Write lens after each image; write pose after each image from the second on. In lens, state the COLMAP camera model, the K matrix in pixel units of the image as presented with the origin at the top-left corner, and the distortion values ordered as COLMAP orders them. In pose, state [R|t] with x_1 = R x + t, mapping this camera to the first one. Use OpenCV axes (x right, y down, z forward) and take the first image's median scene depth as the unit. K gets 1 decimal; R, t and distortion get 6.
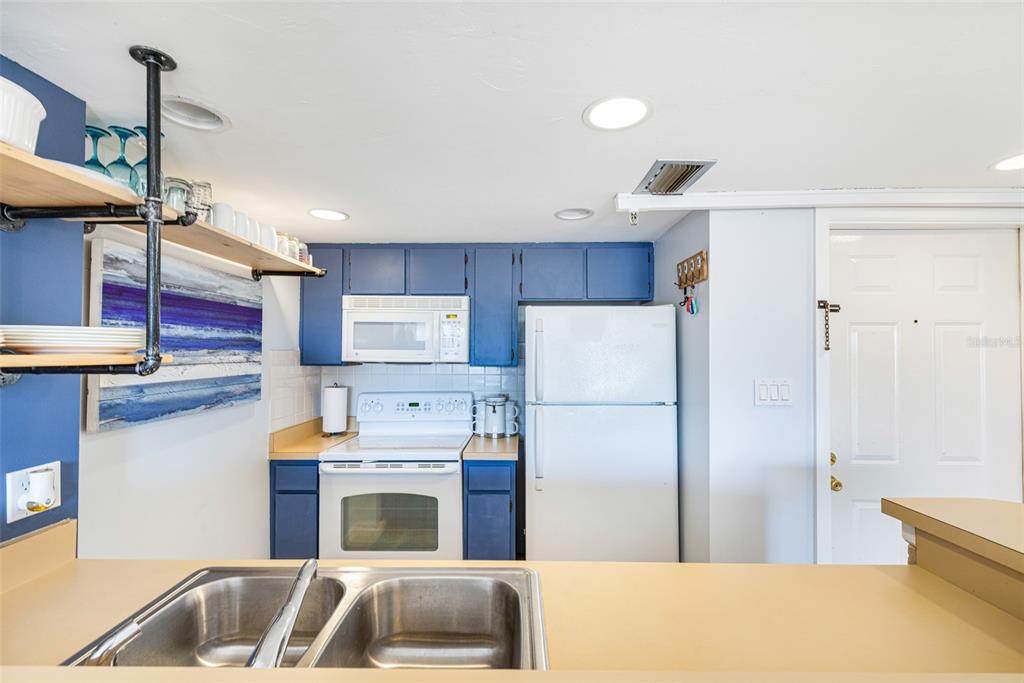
lens RADIAL K [[445.9, 0, 509.8], [0, 445.9, 344.4], [0, 0, 1]] dist [0.001453, -0.000901]
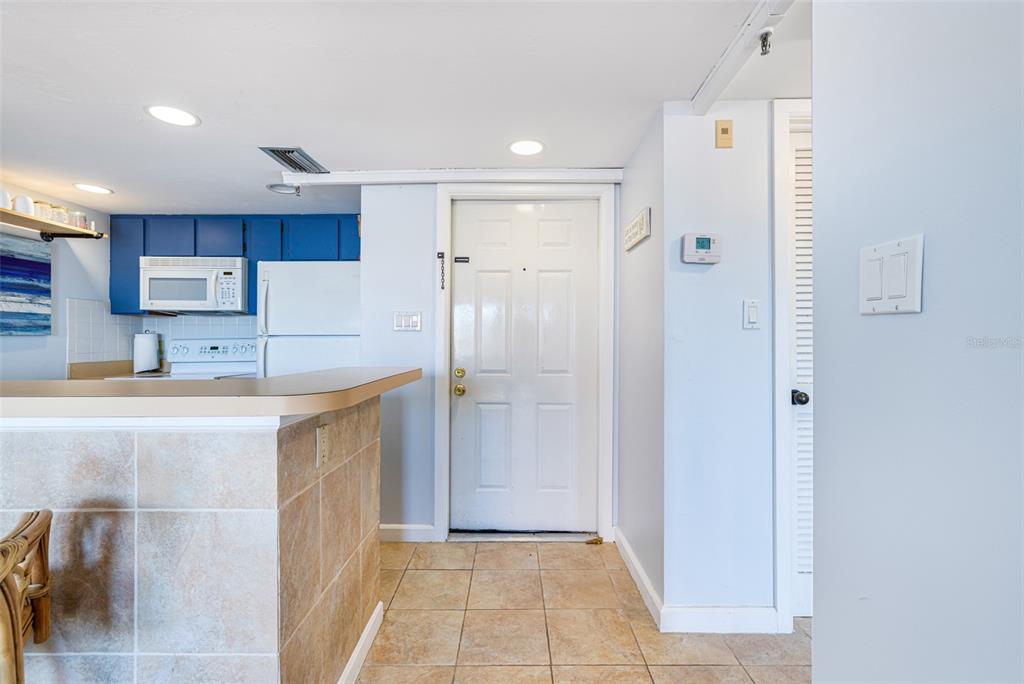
lens RADIAL K [[445.9, 0, 513.9], [0, 445.9, 342.1], [0, 0, 1]] dist [0.001453, -0.000901]
pose [[0.999911, -0.001927, 0.013190, 0.755084], [0.001693, 0.999840, 0.017787, 0.124959], [-0.013222, -0.017763, 0.999755, -0.300419]]
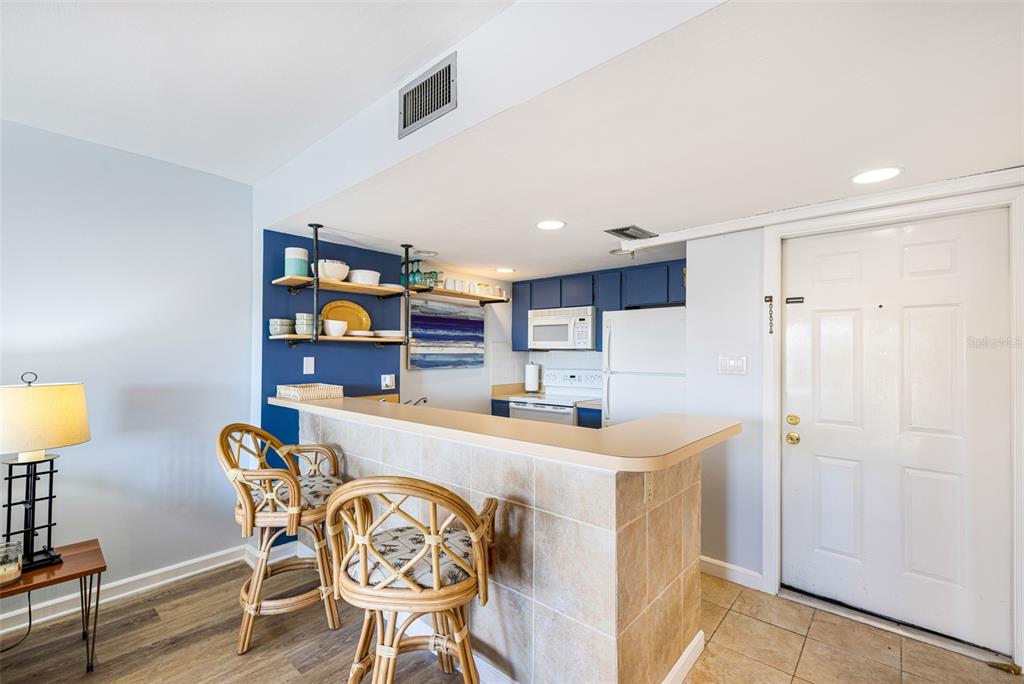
lens RADIAL K [[445.9, 0, 513.7], [0, 445.9, 347.8], [0, 0, 1]] dist [0.001453, -0.000901]
pose [[0.762034, -0.005883, -0.647510, 0.818839], [0.007893, 0.999969, 0.000204, 0.040595], [0.647489, -0.005266, 0.762057, -0.416366]]
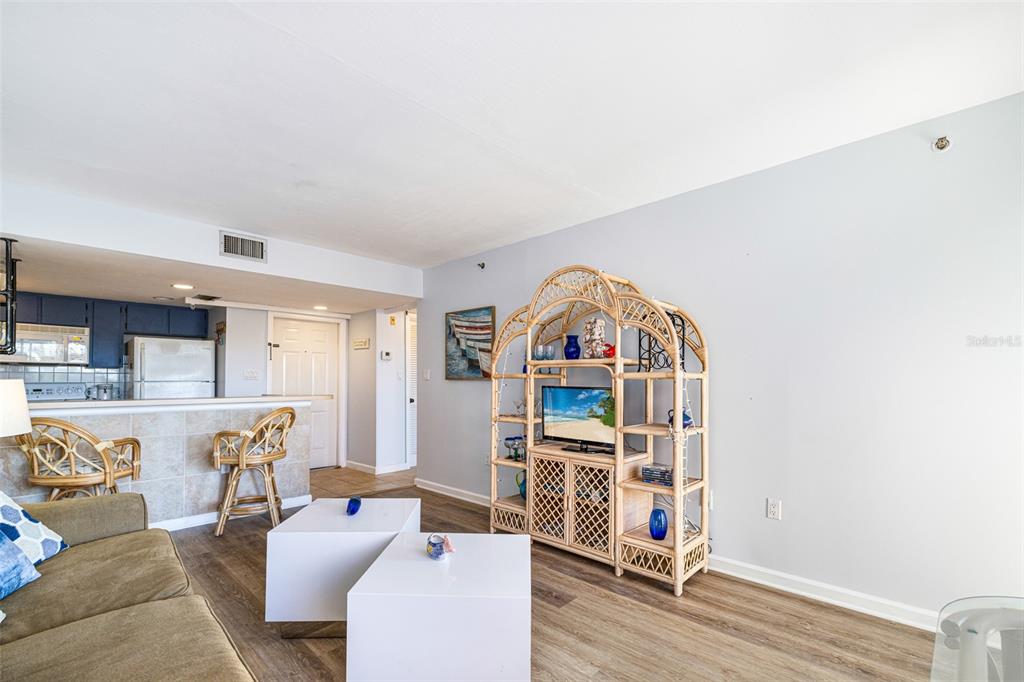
lens RADIAL K [[442.3, 0, 503.9], [0, 442.3, 367.6], [0, 0, 1]] dist [0.000564, 0.000184]
pose [[0.682881, 0.019042, 0.730282, -0.299486], [-0.008170, 0.999797, -0.018429, 0.086457], [-0.730484, 0.006619, 0.682898, -1.740745]]
